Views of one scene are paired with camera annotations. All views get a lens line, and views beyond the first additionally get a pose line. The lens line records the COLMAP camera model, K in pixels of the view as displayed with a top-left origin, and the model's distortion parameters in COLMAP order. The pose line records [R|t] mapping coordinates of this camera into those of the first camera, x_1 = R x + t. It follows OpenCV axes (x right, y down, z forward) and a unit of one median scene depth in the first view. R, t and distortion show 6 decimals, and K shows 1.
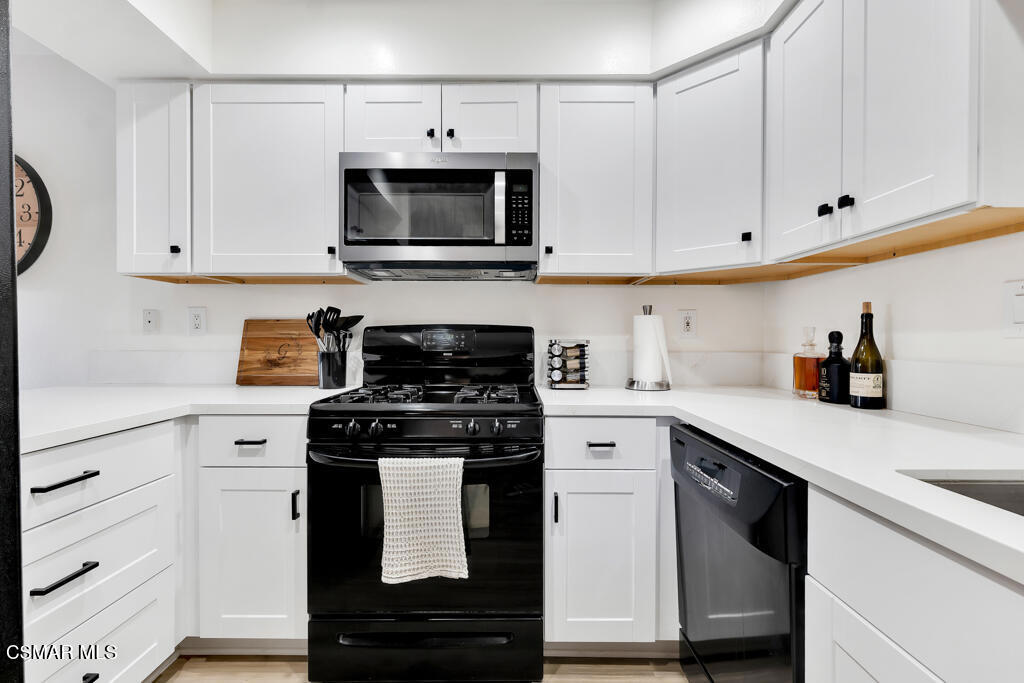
lens RADIAL K [[468.4, 0, 509.3], [0, 468.4, 335.4], [0, 0, 1]] dist [0.008684, -0.001808]
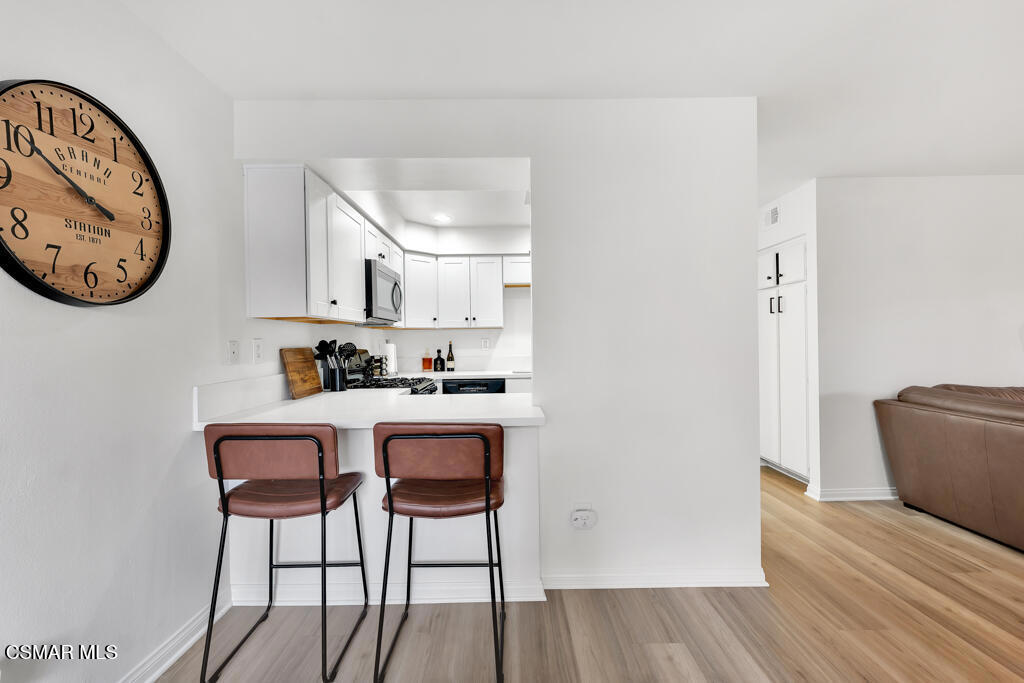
lens RADIAL K [[468.4, 0, 511.1], [0, 468.4, 340.4], [0, 0, 1]] dist [0.008684, -0.001808]
pose [[-0.024231, -0.001885, 0.999705, -2.556427], [0.007374, 0.999971, 0.002065, -0.074428], [-0.999679, 0.007422, -0.024216, 0.572143]]
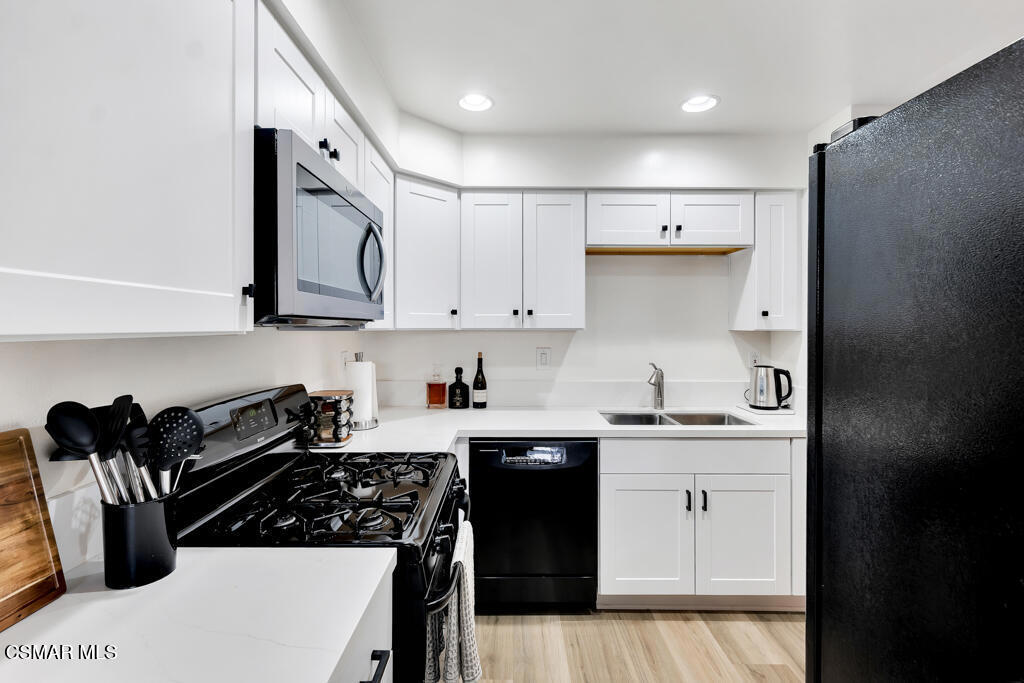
lens RADIAL K [[468.4, 0, 508.4], [0, 468.4, 315.0], [0, 0, 1]] dist [0.008684, -0.001808]
pose [[-0.014417, 0.024037, 0.999607, -1.069979], [-0.005550, 0.999694, -0.024119, -0.163779], [-0.999881, -0.005895, -0.014279, 0.832812]]
